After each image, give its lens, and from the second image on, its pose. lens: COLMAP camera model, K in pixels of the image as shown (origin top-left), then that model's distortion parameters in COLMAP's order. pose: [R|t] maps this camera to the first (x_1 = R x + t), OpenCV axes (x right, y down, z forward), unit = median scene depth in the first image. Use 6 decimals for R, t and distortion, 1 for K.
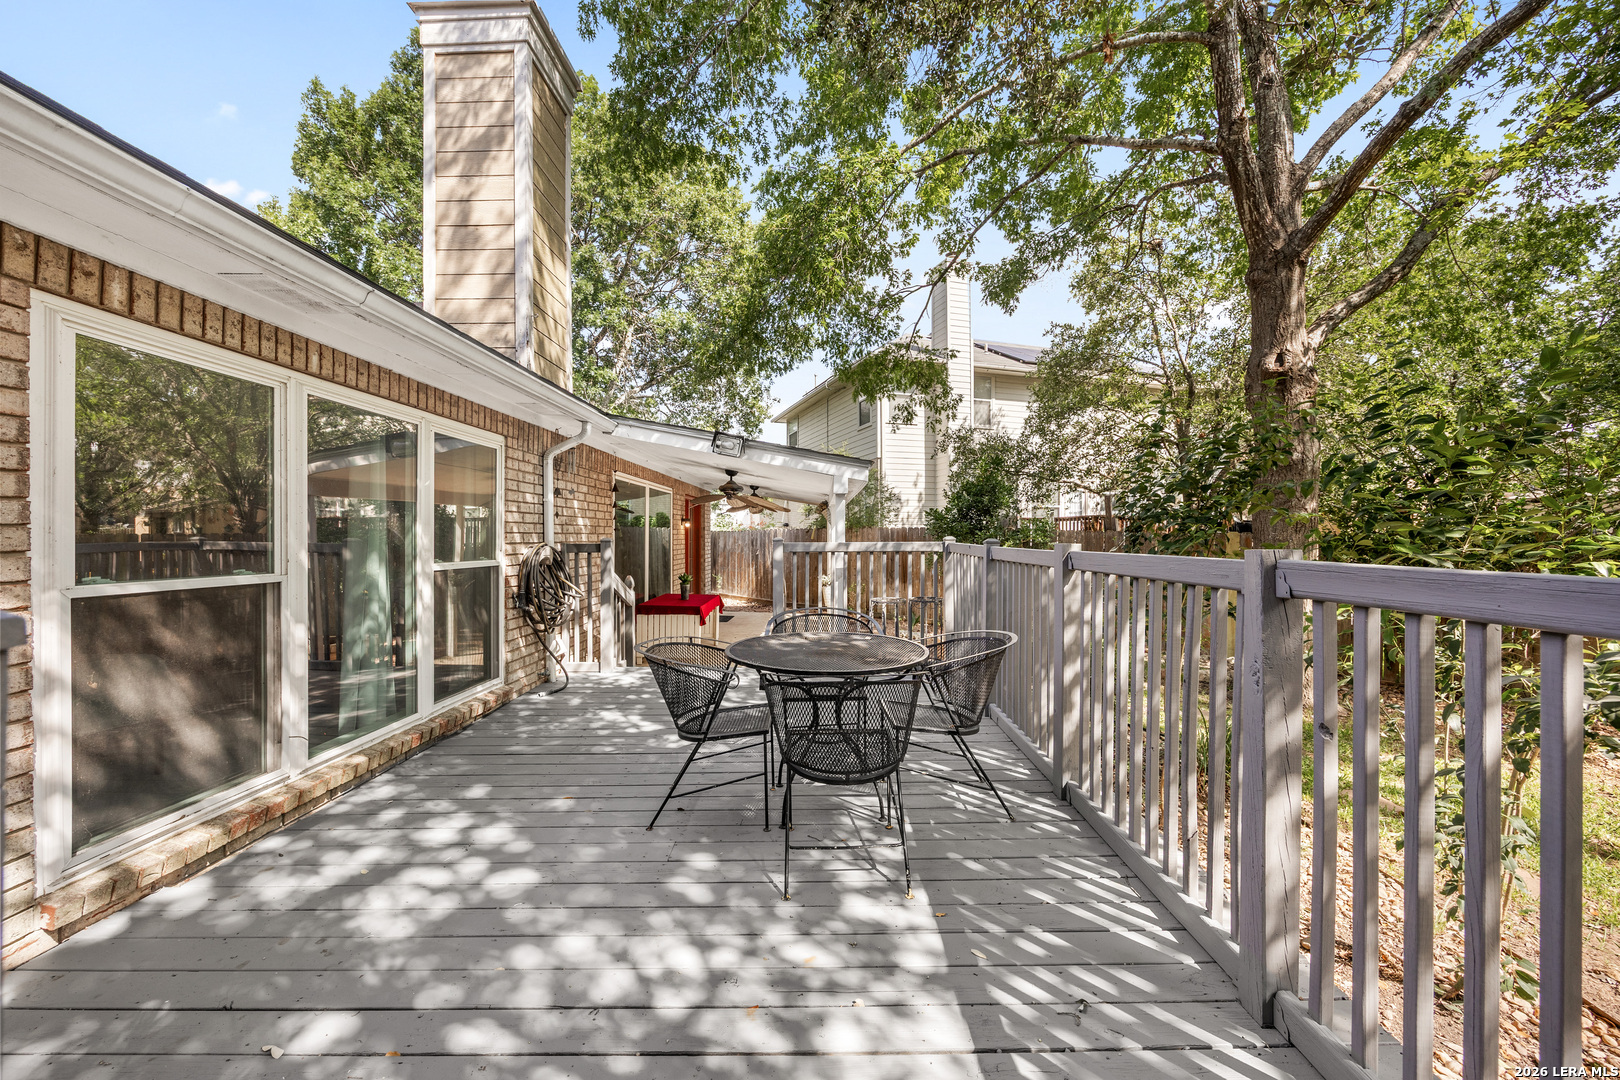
lens RADIAL K [[657.5, 0, 808.0], [0, 657.5, 533.0], [0, 0, 1]] dist [-0.000181, 0.000004]
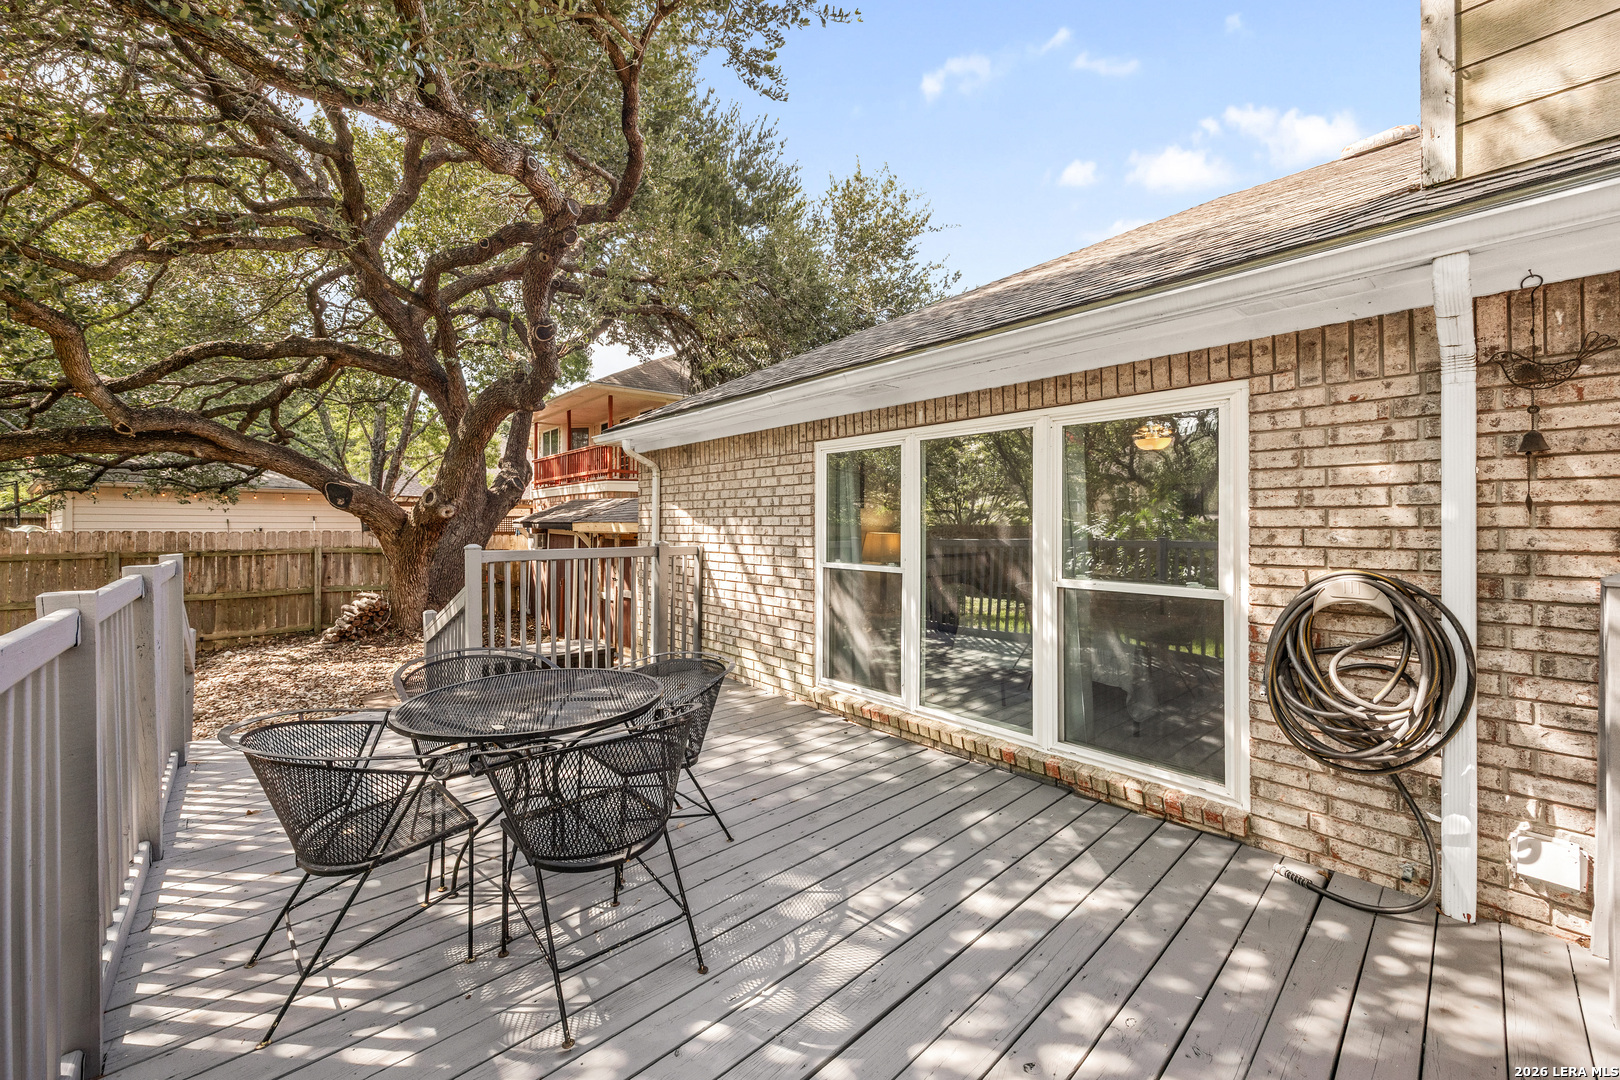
lens RADIAL K [[657.5, 0, 808.0], [0, 657.5, 533.0], [0, 0, 1]] dist [-0.000181, 0.000004]
pose [[-0.761411, -0.003027, -0.648262, 0.343753], [-0.005542, 0.999983, 0.001839, -0.016396], [0.648246, 0.004993, -0.761415, 2.004020]]
